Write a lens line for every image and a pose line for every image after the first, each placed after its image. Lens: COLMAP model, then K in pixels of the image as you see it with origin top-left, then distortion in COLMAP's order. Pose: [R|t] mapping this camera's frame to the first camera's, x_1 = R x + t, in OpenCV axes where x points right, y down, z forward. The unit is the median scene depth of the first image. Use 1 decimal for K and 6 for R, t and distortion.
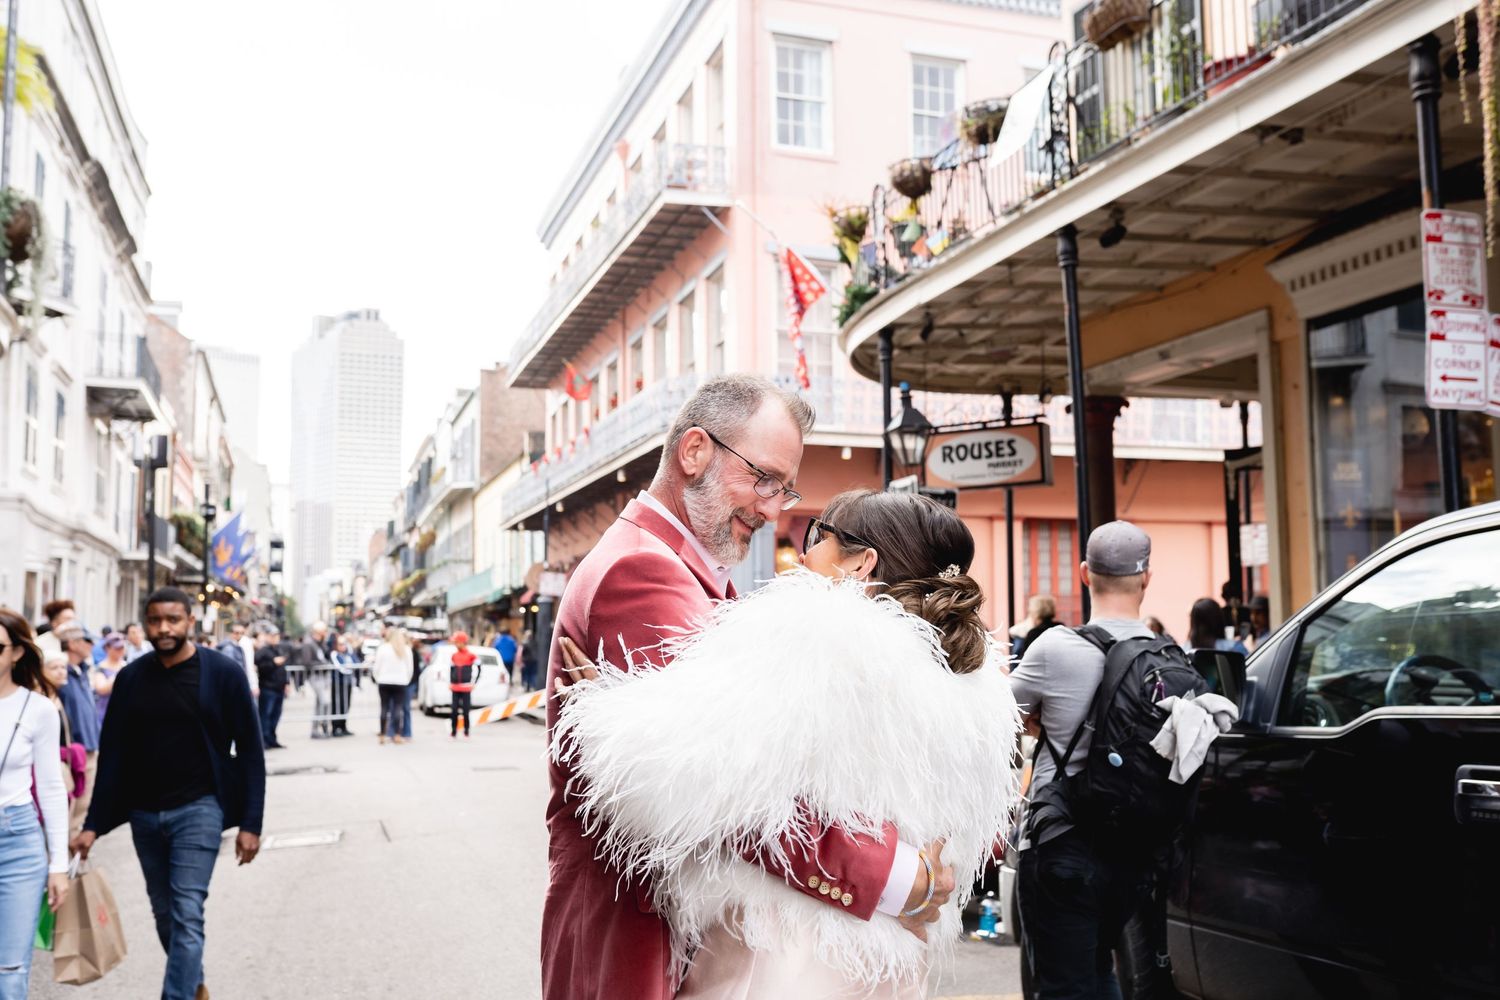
lens RADIAL K [[1498.5, 0, 750.0], [0, 1498.5, 500.0], [0, 0, 1]] dist [-0.002122, -0.005799]
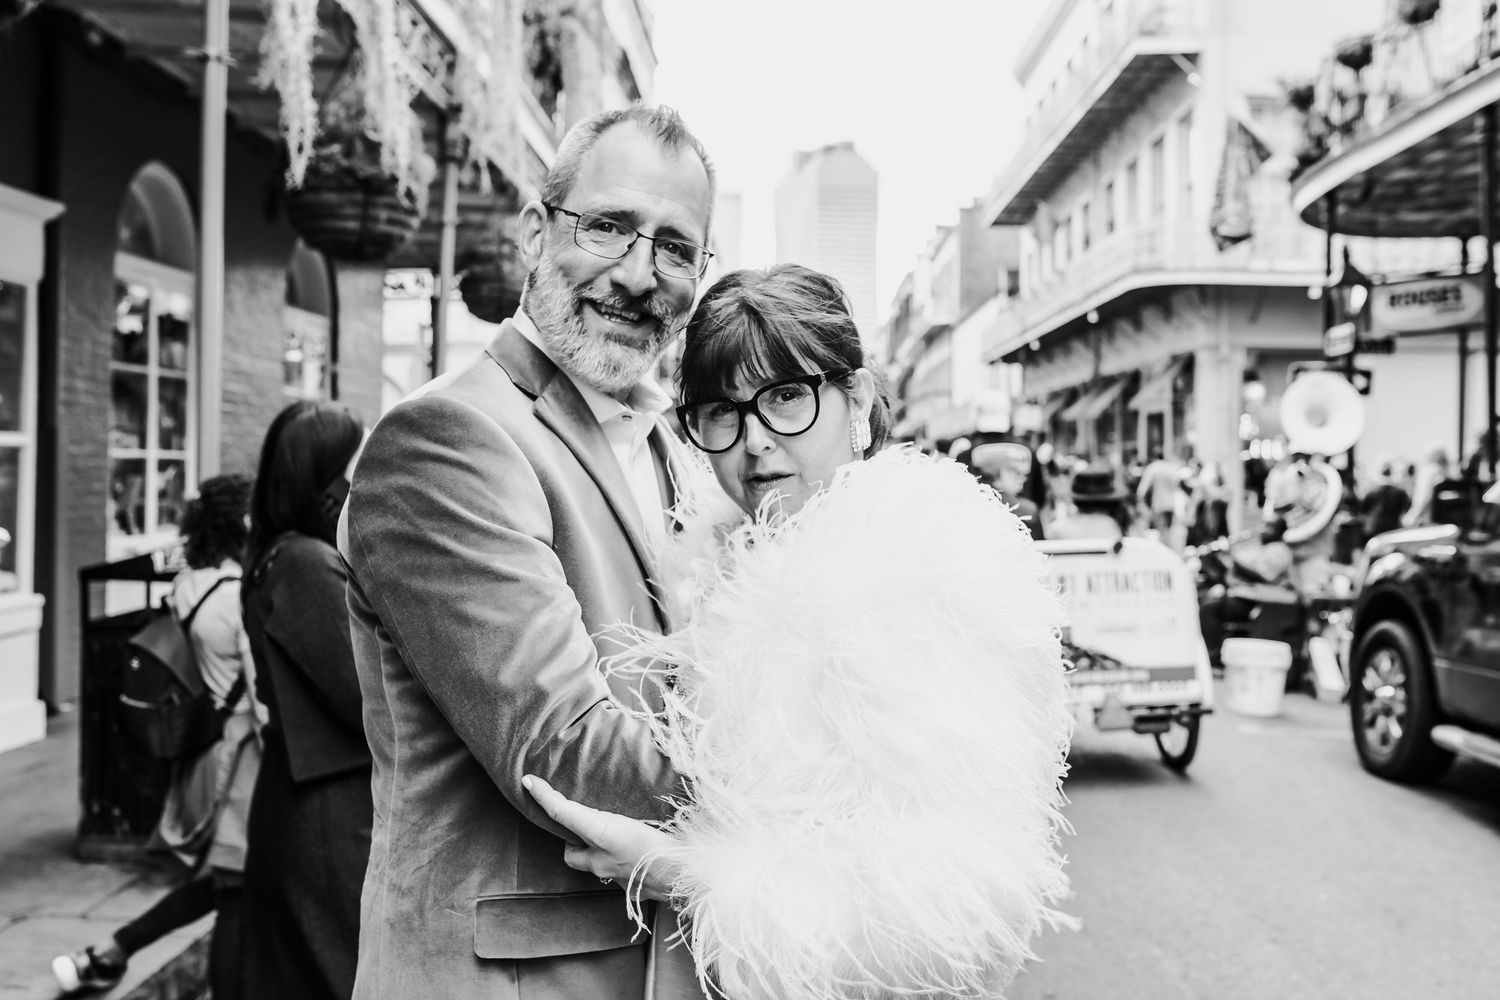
lens RADIAL K [[1550.2, 0, 750.0], [0, 1550.2, 500.0], [0, 0, 1]] dist [-0.102445, 0.027074]
pose [[0.952628, 0.016469, -0.303693, 0.014334], [0.017573, 0.993884, 0.109022, -0.008895], [0.303631, -0.109194, 0.946512, -0.109893]]
